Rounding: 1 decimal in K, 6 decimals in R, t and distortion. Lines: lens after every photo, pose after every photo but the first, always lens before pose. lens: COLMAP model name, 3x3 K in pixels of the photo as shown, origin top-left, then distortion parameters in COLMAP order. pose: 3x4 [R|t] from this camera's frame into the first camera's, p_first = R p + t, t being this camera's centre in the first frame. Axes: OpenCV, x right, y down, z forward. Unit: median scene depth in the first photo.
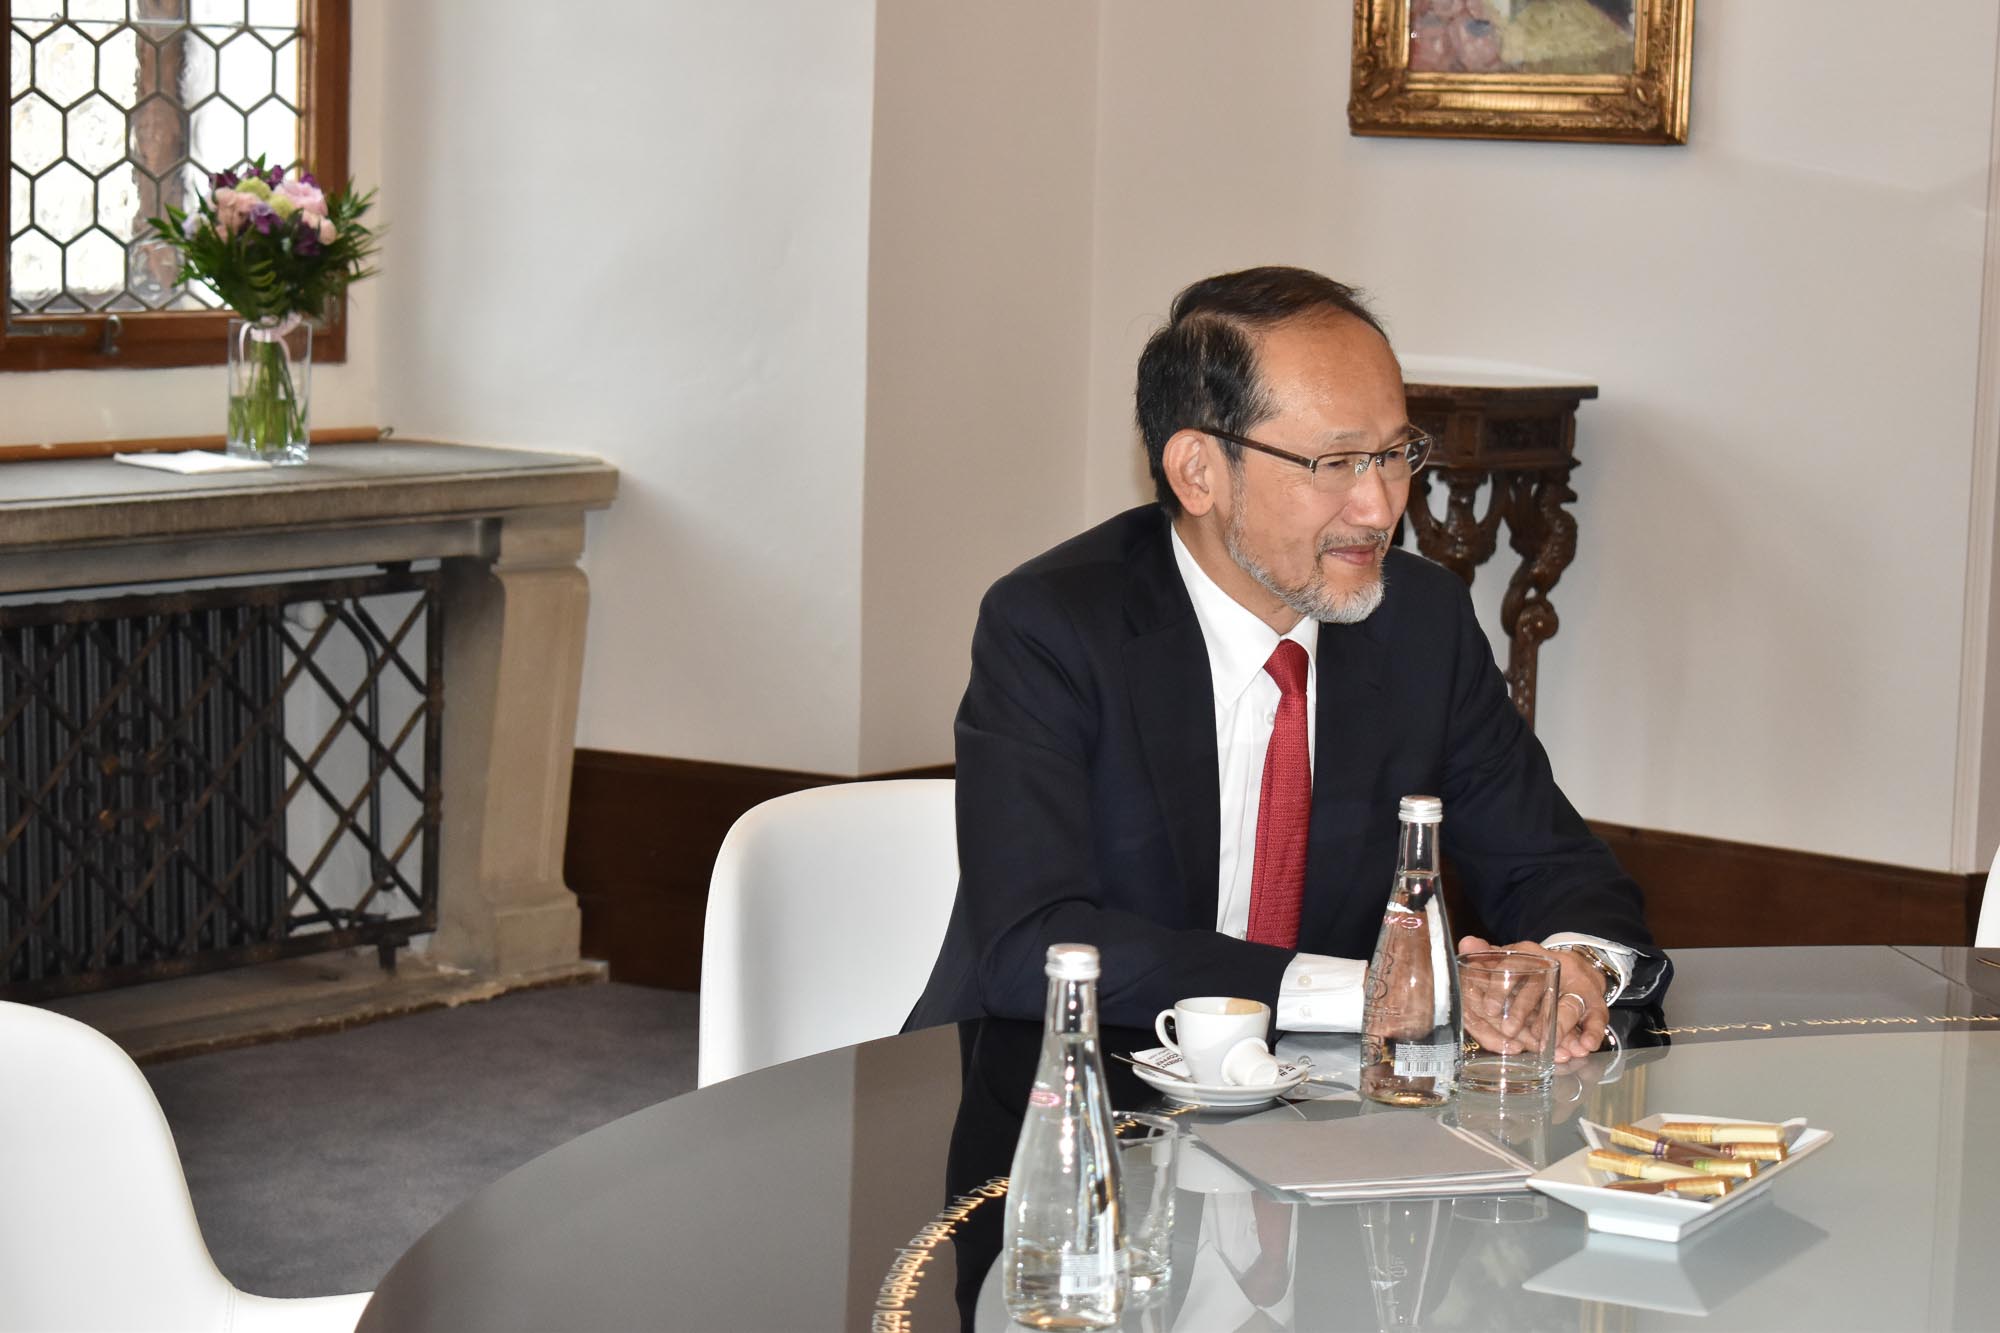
lens RADIAL K [[4736.9, 0, 1000.0], [0, 4736.9, 666.5], [0, 0, 1]] dist [0.063645, 0.248468]
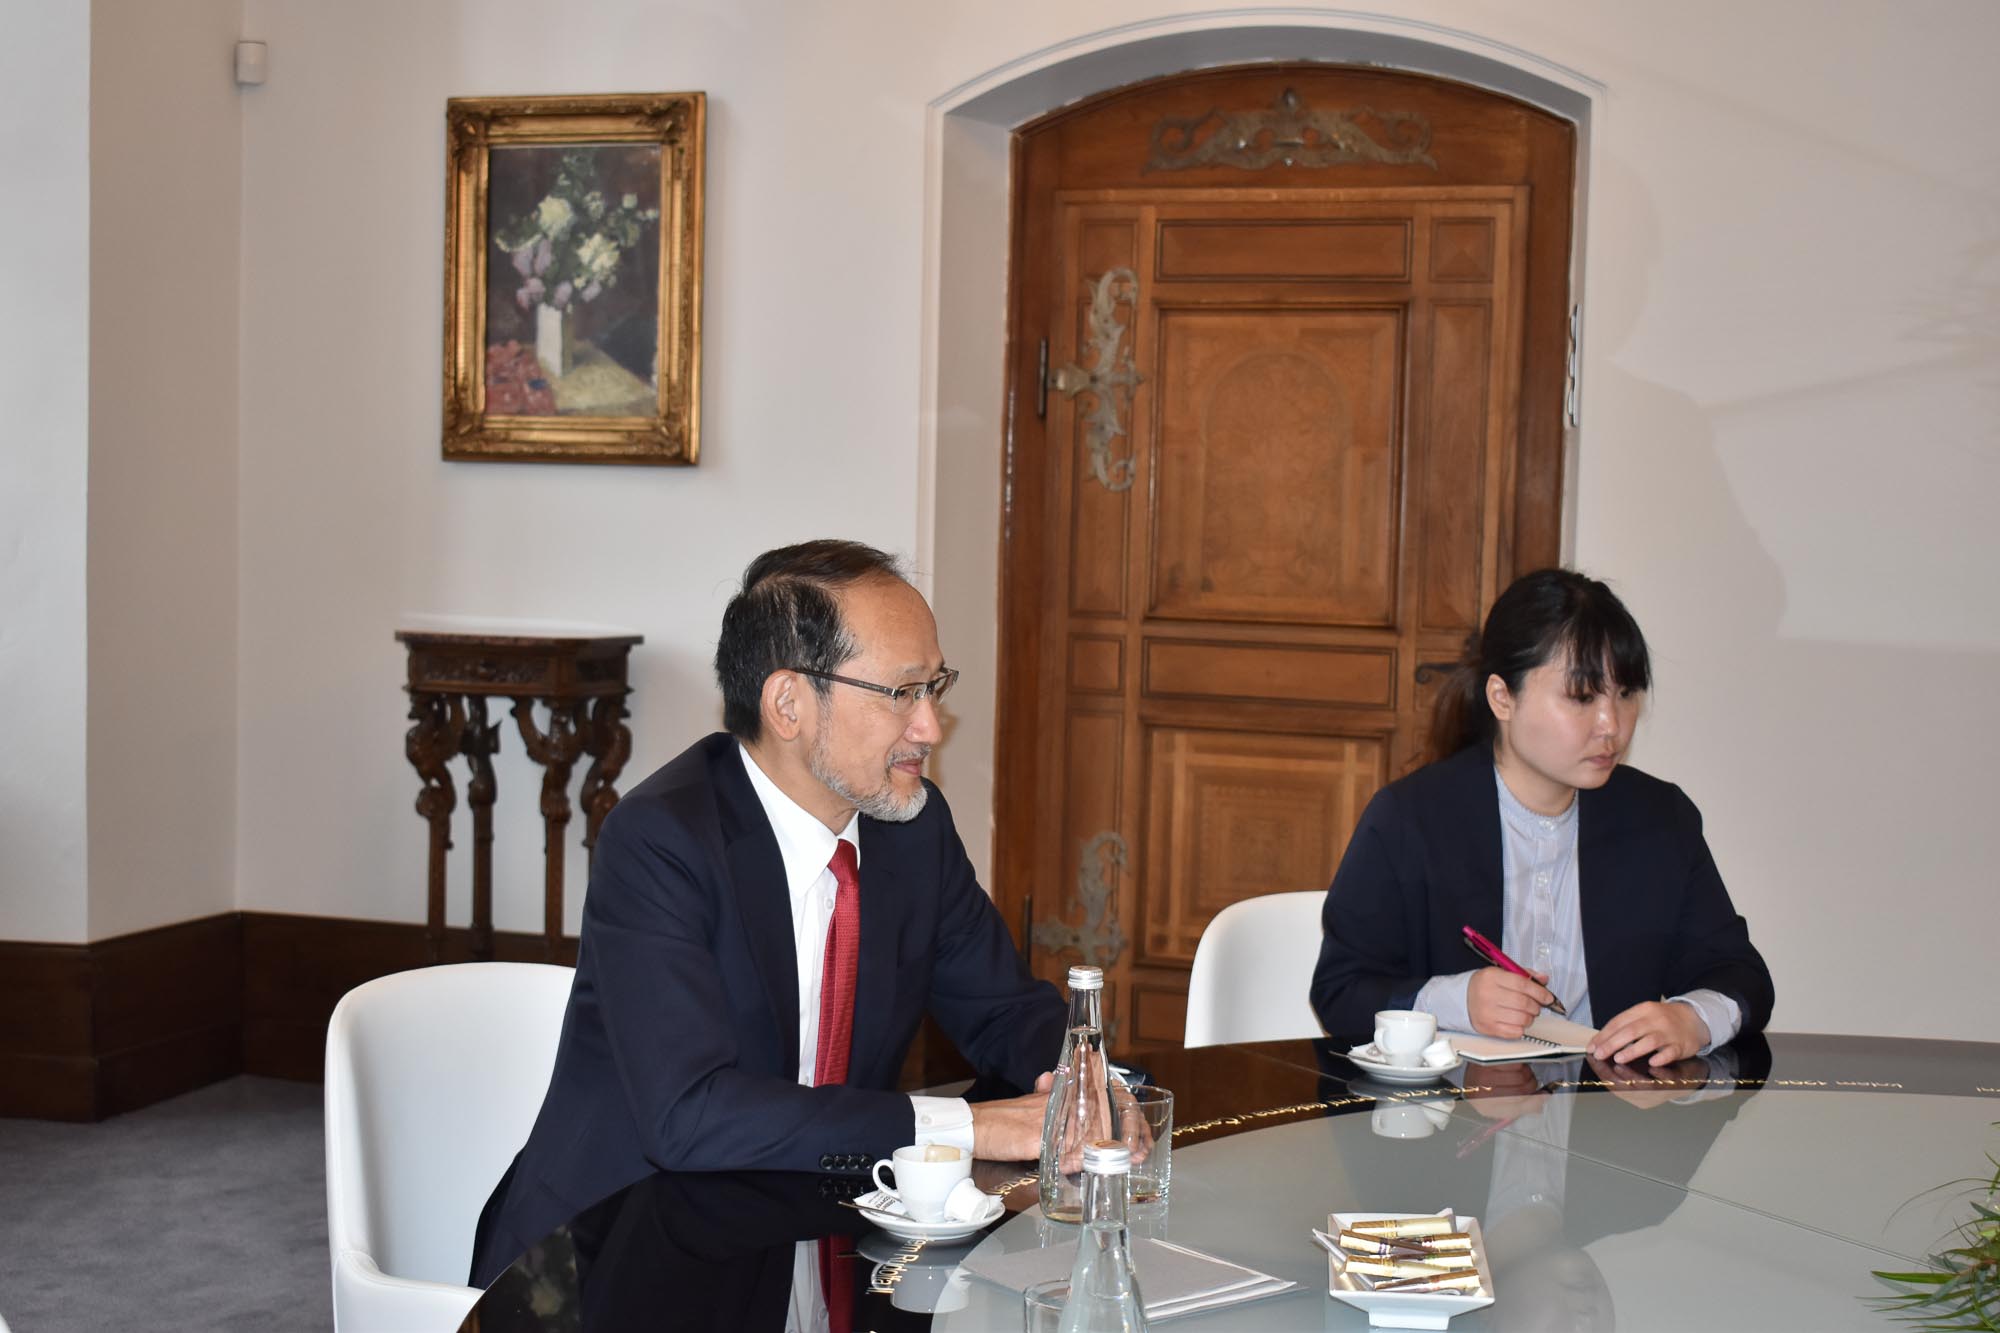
lens RADIAL K [[2957.1, 0, 1000.0], [0, 2957.1, 666.5], [0, 0, 1]] dist [-0.008925, 0.025992]
pose [[0.931622, -0.026770, 0.362441, -0.094877], [0.044731, 0.998147, -0.041253, -0.008731], [-0.360665, 0.054645, 0.931093, 0.140786]]
